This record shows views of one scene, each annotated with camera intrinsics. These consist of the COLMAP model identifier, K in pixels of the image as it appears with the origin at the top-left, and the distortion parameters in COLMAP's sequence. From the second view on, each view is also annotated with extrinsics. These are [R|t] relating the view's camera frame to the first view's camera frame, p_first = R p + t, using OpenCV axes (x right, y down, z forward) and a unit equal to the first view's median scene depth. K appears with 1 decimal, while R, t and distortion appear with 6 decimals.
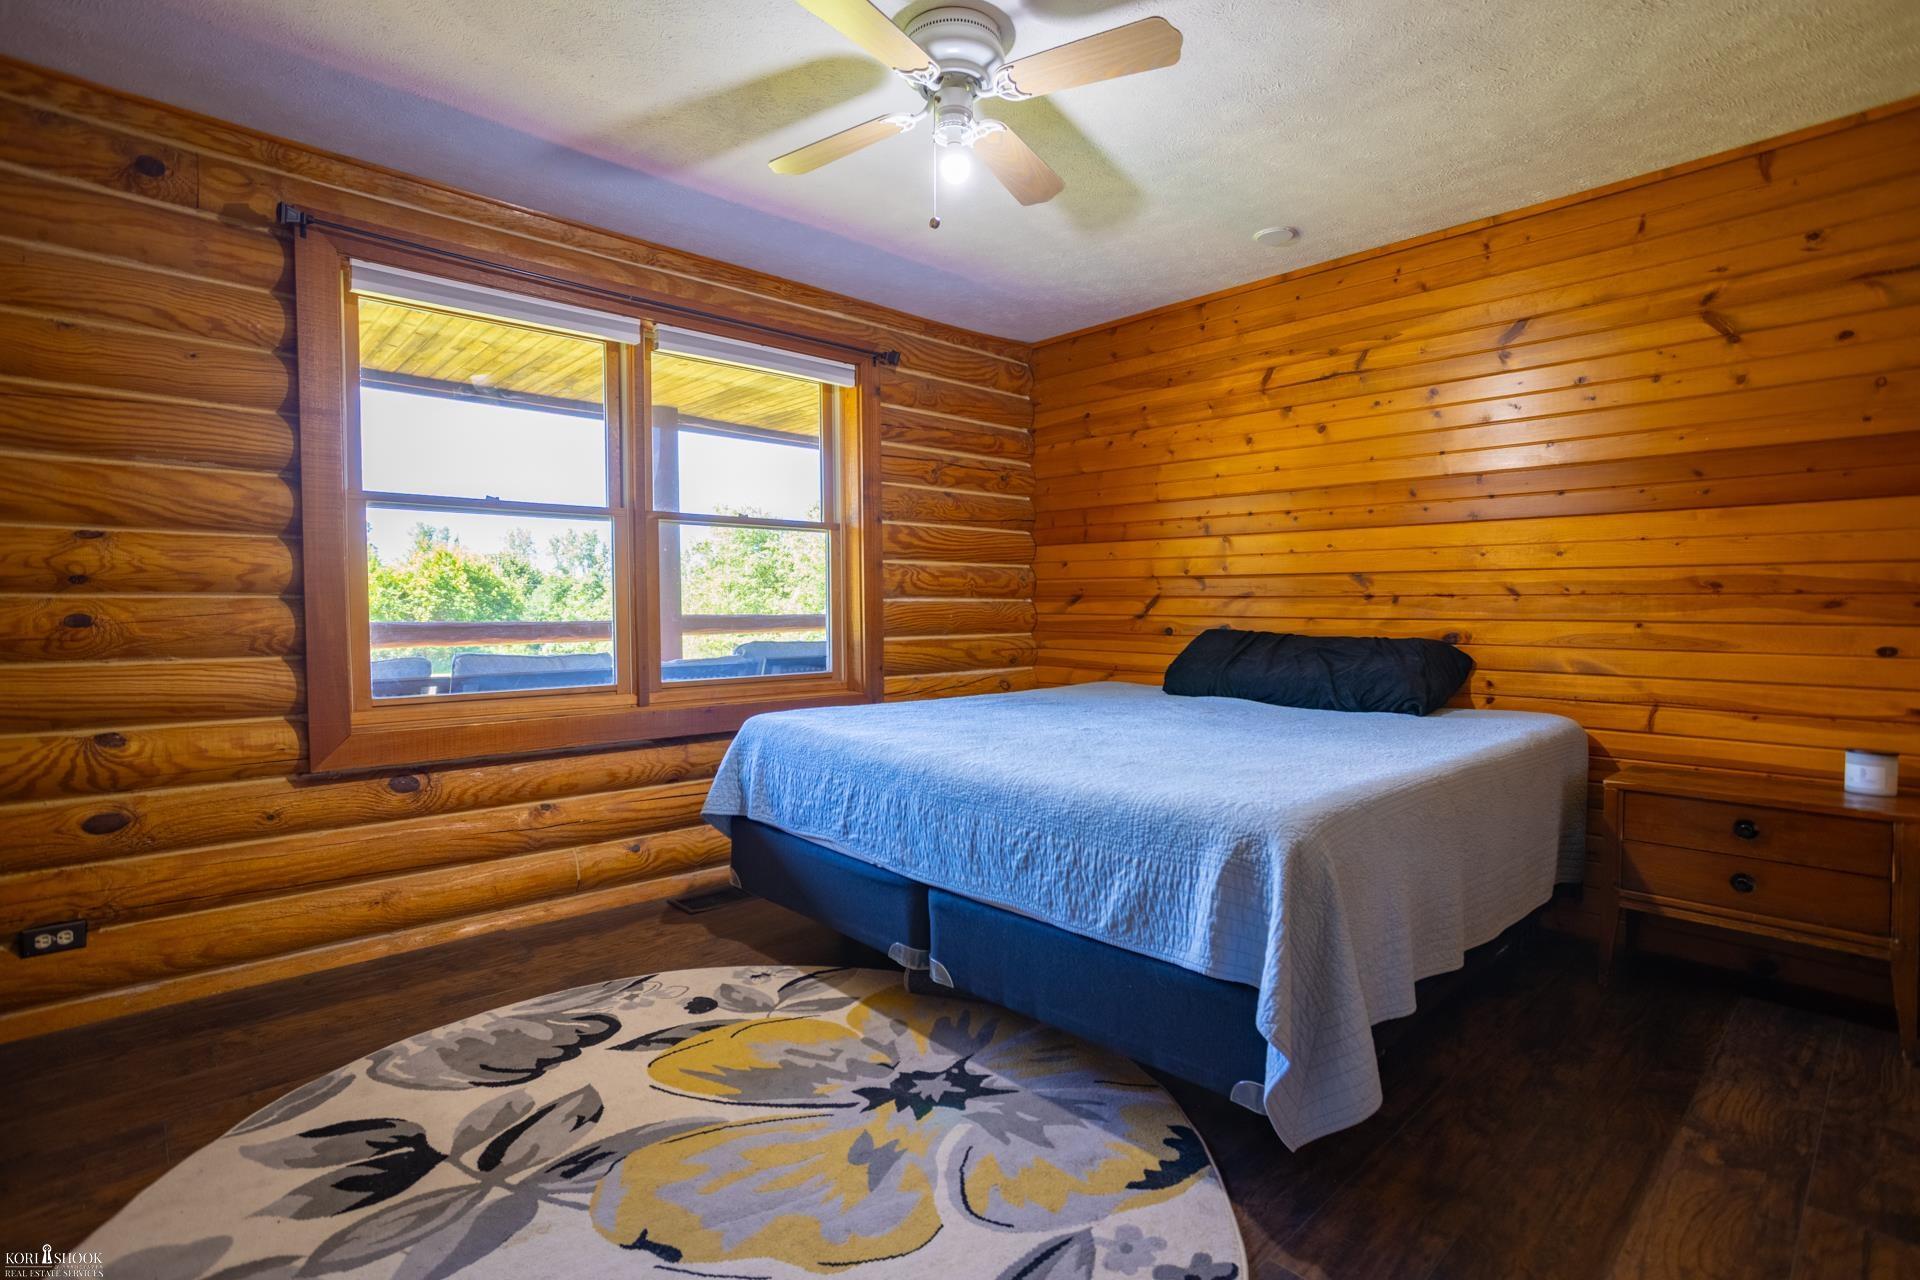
lens RADIAL K [[932.8, 0, 941.5], [0, 932.8, 635.6], [0, 0, 1]] dist [-0.039669, 0.023796]
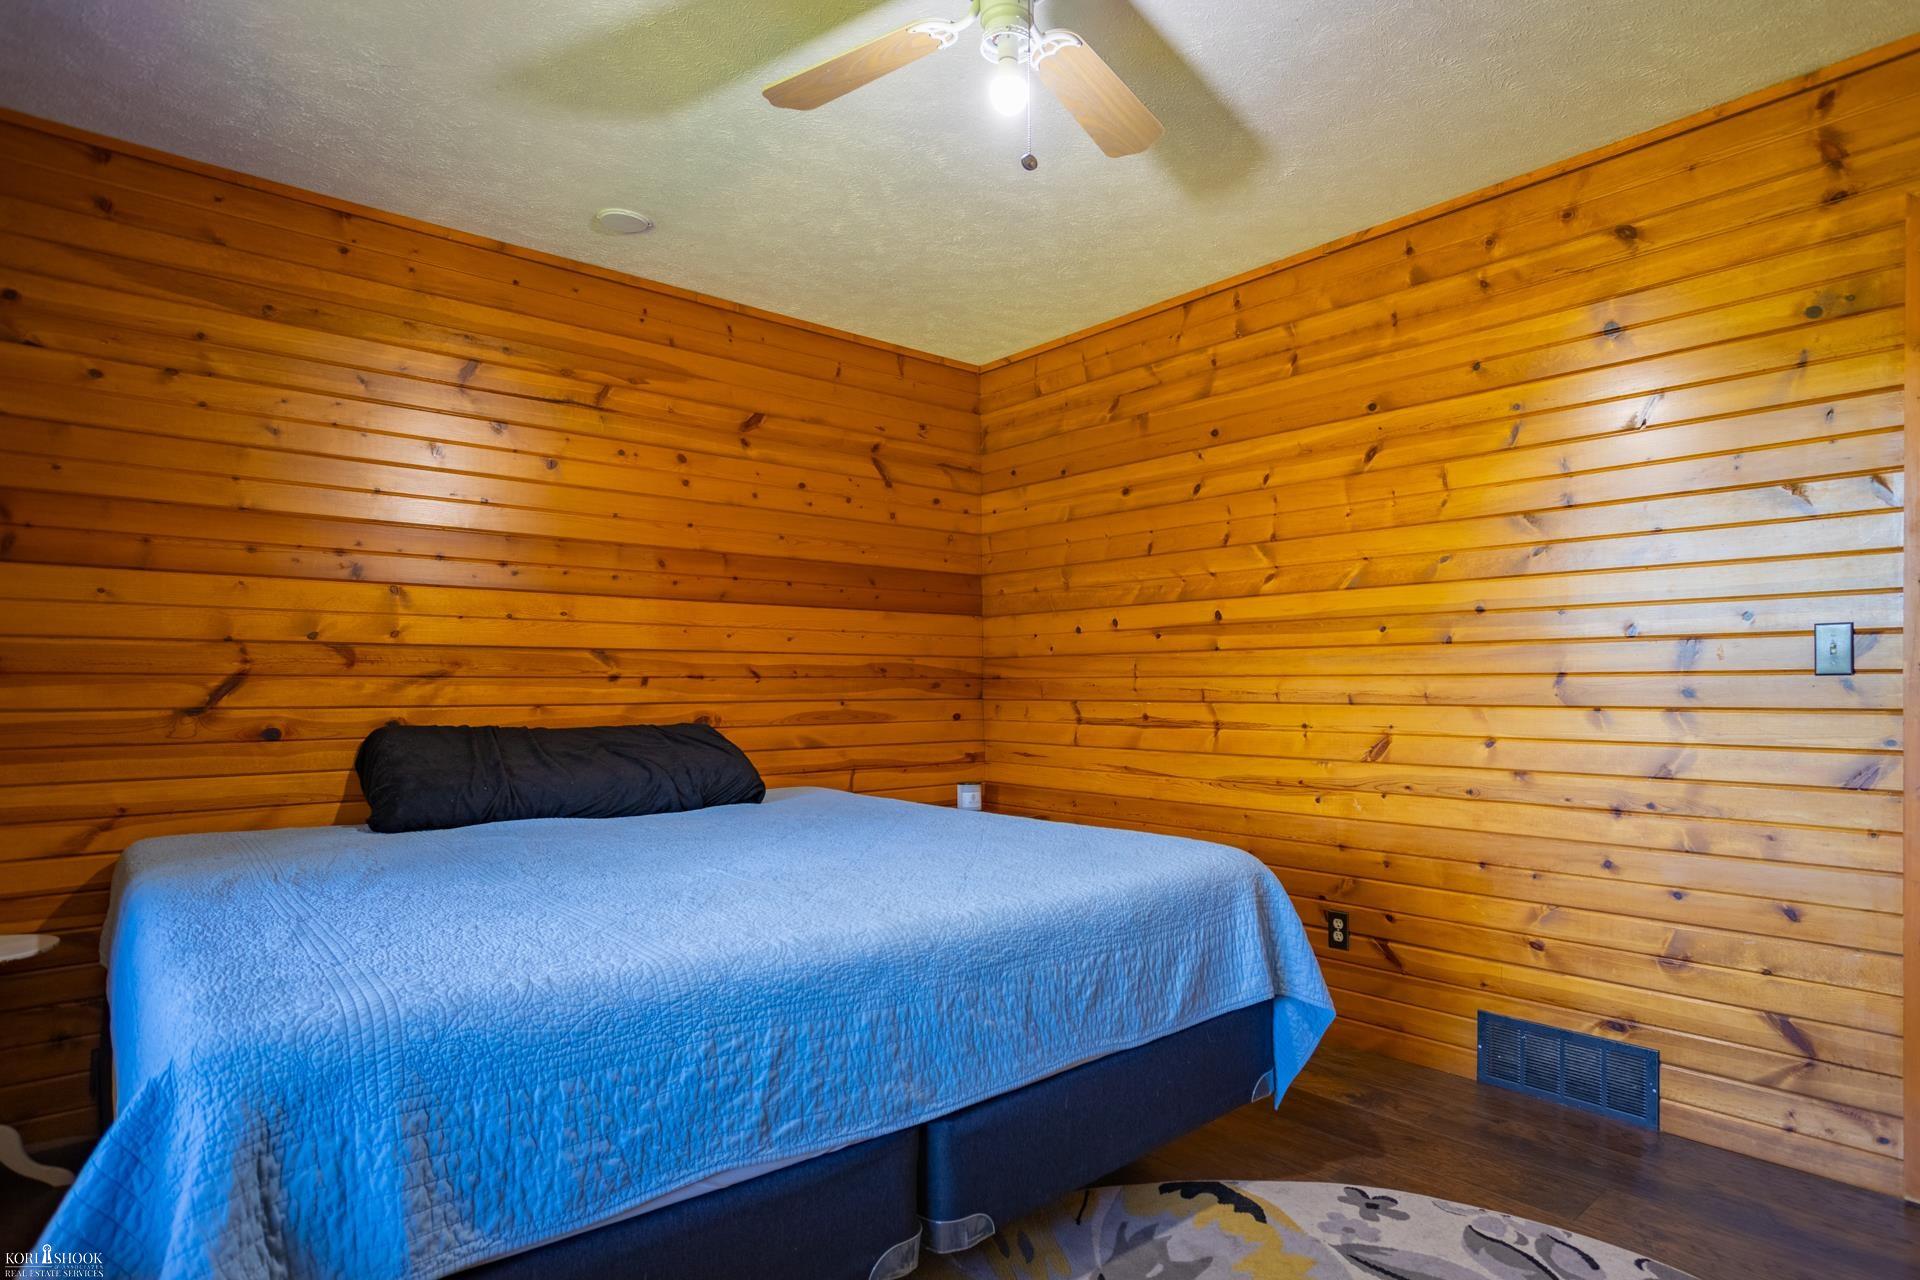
lens RADIAL K [[1146.5, 0, 962.1], [0, 1146.5, 680.2], [0, 0, 1]] dist [-0.048823, 0.056123]
pose [[-0.024997, 0.000336, 0.999687, -0.659648], [0.034270, 0.999412, 0.000521, -0.033149], [-0.999100, 0.034272, -0.024994, 0.796675]]
